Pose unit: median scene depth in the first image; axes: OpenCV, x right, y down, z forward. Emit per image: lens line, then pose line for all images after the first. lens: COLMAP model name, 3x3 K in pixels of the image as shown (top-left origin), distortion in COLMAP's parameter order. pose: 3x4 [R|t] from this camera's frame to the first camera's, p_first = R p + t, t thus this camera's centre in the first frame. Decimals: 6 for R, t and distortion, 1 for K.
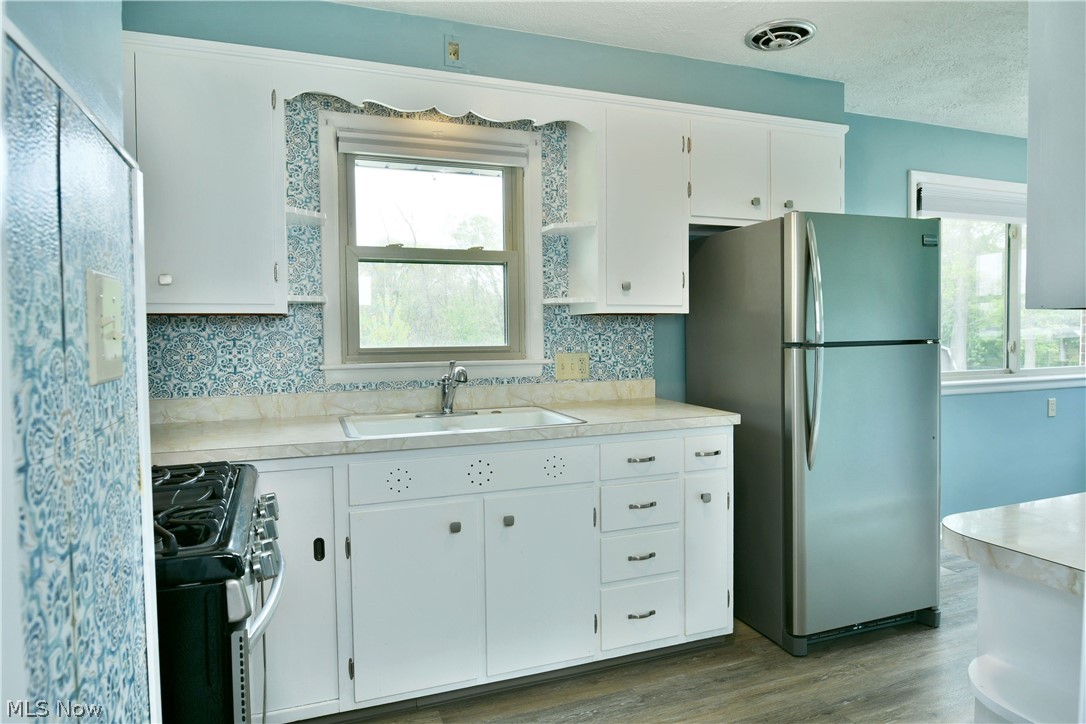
lens RADIAL K [[660.4, 0, 537.4], [0, 660.4, 354.1], [0, 0, 1]] dist [-0.011352, -0.001460]
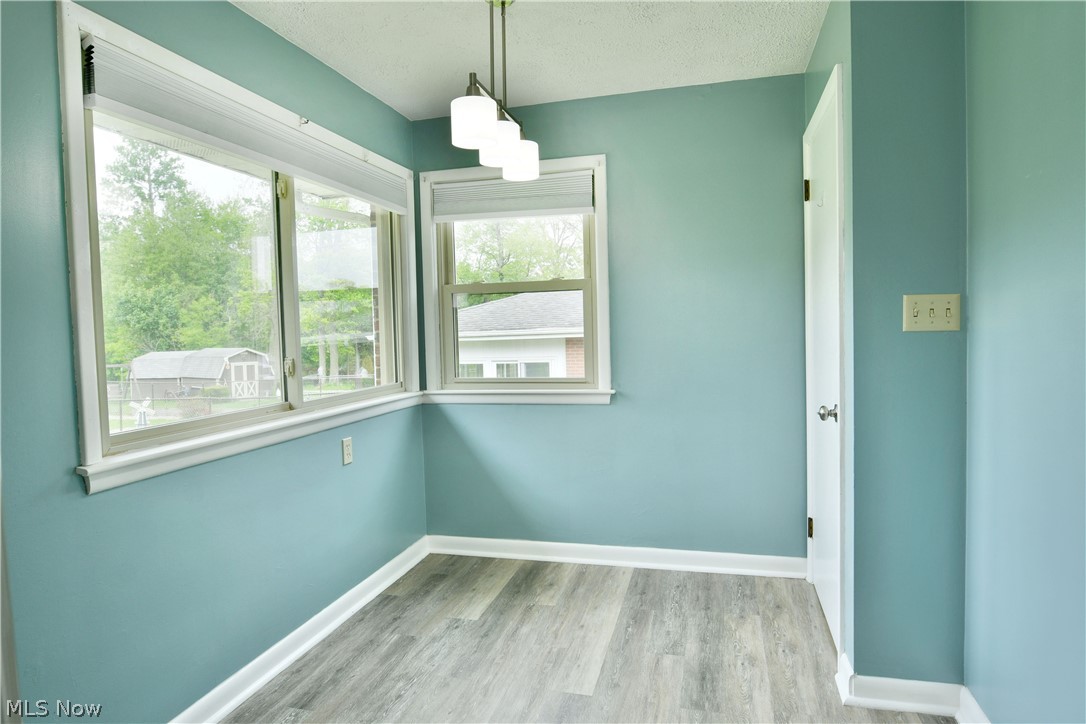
lens RADIAL K [[660.4, 0, 555.0], [0, 660.4, 358.1], [0, 0, 1]] dist [-0.011352, -0.001460]
pose [[0.567758, -0.042839, 0.822080, 0.466165], [0.047121, 0.998699, 0.019500, -0.028518], [-0.821846, 0.027666, 0.569038, 0.575068]]
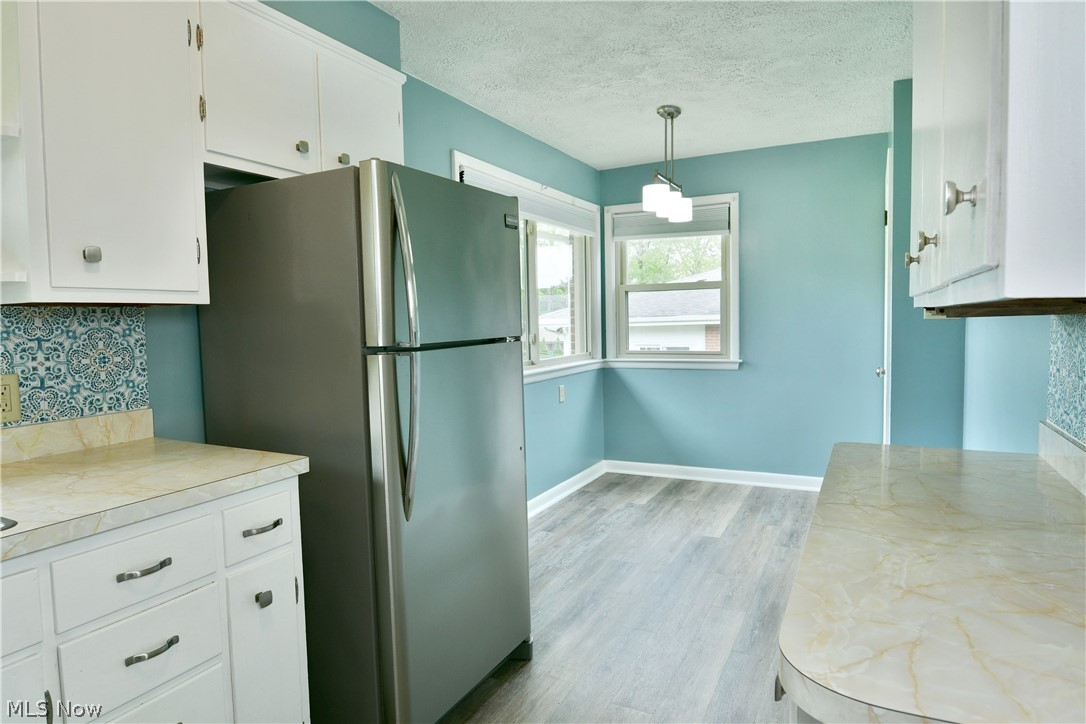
lens RADIAL K [[660.4, 0, 543.1], [0, 660.4, 357.7], [0, 0, 1]] dist [-0.011352, -0.001460]
pose [[0.735909, -0.045826, 0.675528, 0.031891], [0.034985, 0.998948, 0.029655, -0.016596], [-0.676176, 0.001810, 0.736738, 0.293294]]
